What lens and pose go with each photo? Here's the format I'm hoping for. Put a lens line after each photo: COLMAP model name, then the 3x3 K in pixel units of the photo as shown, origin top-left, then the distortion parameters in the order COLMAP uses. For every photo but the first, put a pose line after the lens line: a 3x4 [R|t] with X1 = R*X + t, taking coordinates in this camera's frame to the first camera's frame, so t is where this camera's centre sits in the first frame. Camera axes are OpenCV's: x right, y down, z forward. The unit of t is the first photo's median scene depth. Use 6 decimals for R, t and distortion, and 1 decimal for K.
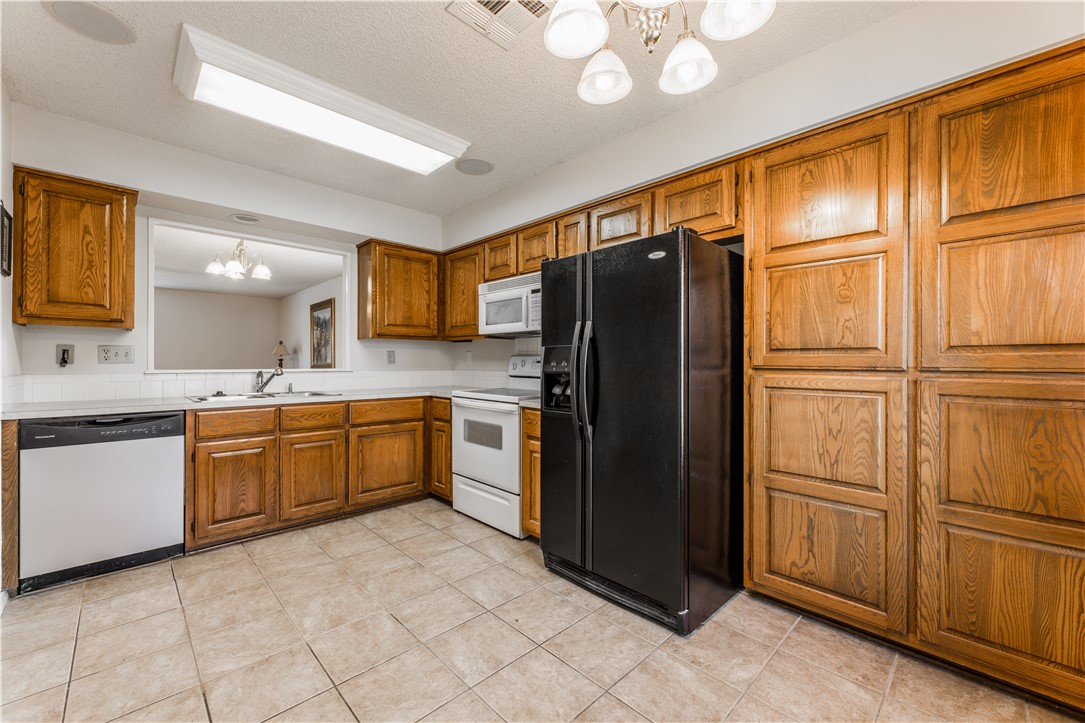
lens RADIAL K [[433.4, 0, 539.0], [0, 433.4, 362.0], [0, 0, 1]] dist [-0.000109, 0.000526]
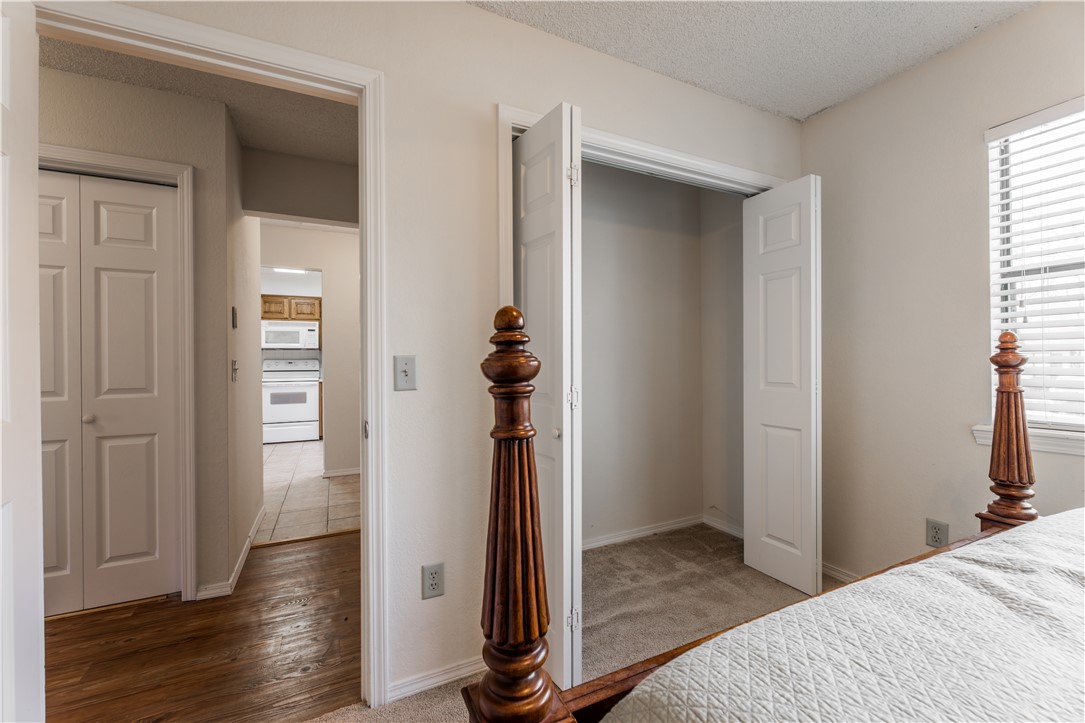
lens RADIAL K [[433.1, 0, 535.4], [0, 433.1, 363.7], [0, 0, 1]] dist [-0.008616, -0.000010]
pose [[0.301261, -0.008976, 0.953499, -1.680365], [0.007791, 0.999945, 0.006952, -0.002024], [-0.953510, 0.005334, 0.301315, -0.705323]]
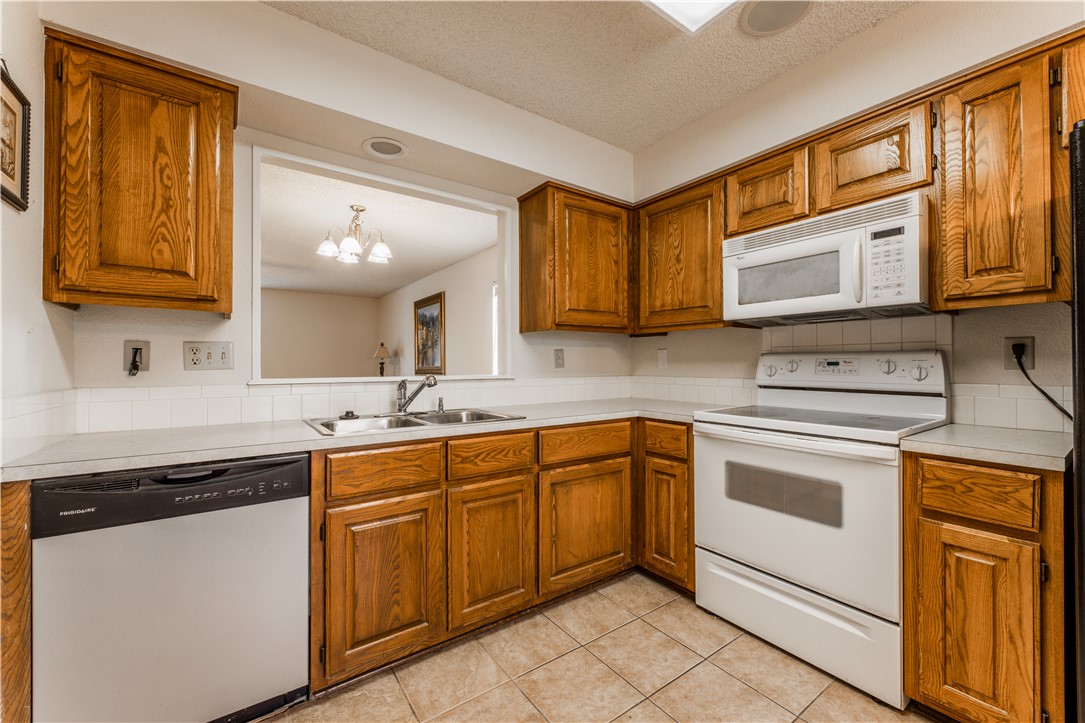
lens RADIAL K [[433.4, 0, 539.0], [0, 433.4, 362.0], [0, 0, 1]] dist [-0.000109, 0.000526]
pose [[0.988616, -0.006147, -0.150334, -0.344795], [0.005216, 0.999965, -0.006584, -0.000955], [0.150369, 0.005725, 0.988613, 0.383286]]
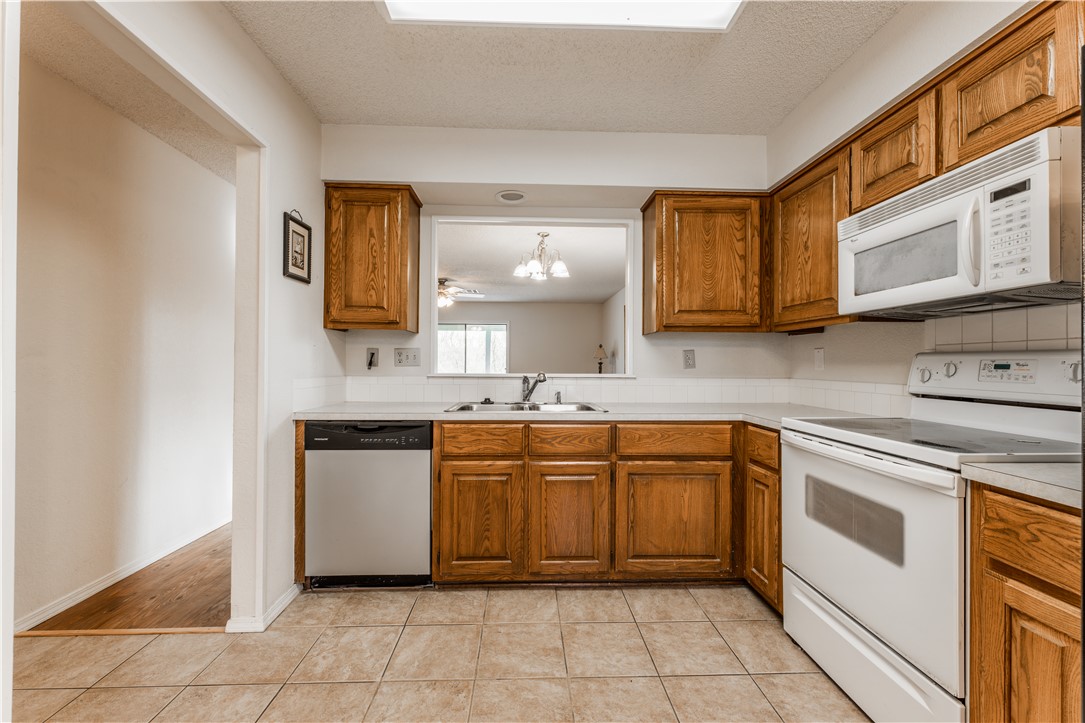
lens RADIAL K [[440.5, 0, 540.2], [0, 440.5, 362.2], [0, 0, 1]] dist [0.002105, -0.000204]
pose [[0.746210, -0.001716, -0.665709, -0.057325], [-0.003815, 0.999969, -0.006854, -0.000146], [0.665700, 0.007654, 0.746180, 0.390305]]
